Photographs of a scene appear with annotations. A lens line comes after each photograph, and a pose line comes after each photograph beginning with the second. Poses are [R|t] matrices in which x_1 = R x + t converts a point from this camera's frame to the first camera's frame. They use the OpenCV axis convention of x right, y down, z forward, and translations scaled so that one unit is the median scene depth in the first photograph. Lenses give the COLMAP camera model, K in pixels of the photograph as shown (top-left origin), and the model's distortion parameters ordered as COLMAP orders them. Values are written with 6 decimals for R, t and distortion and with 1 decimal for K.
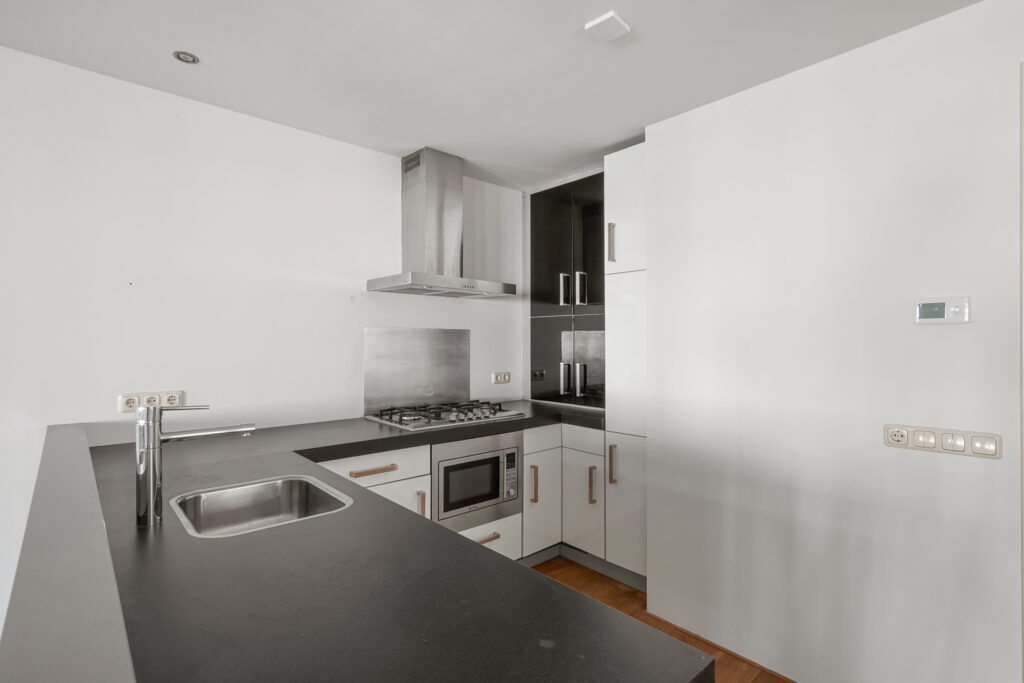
lens RADIAL K [[494.0, 0, 509.6], [0, 494.0, 340.7], [0, 0, 1]] dist [-0.001108, 0.000819]
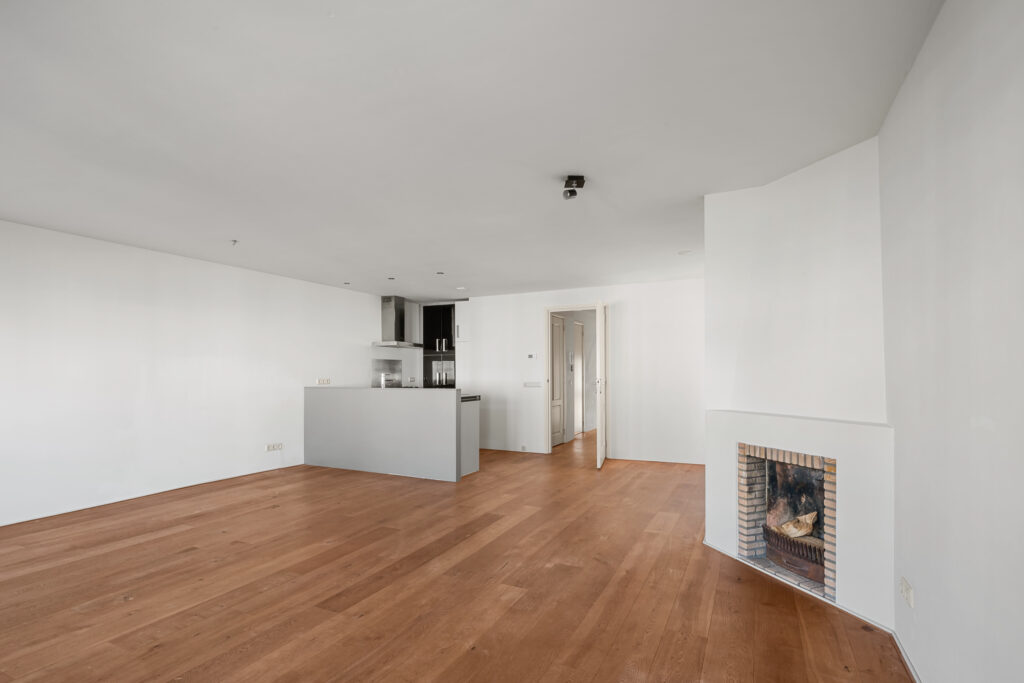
lens RADIAL K [[495.2, 0, 514.1], [0, 495.2, 373.0], [0, 0, 1]] dist [0.003560, 0.000884]
pose [[0.927547, -0.005402, 0.373667, -0.576586], [0.006075, 0.999981, -0.000625, 0.056029], [-0.373657, 0.002850, 0.927563, -1.837208]]
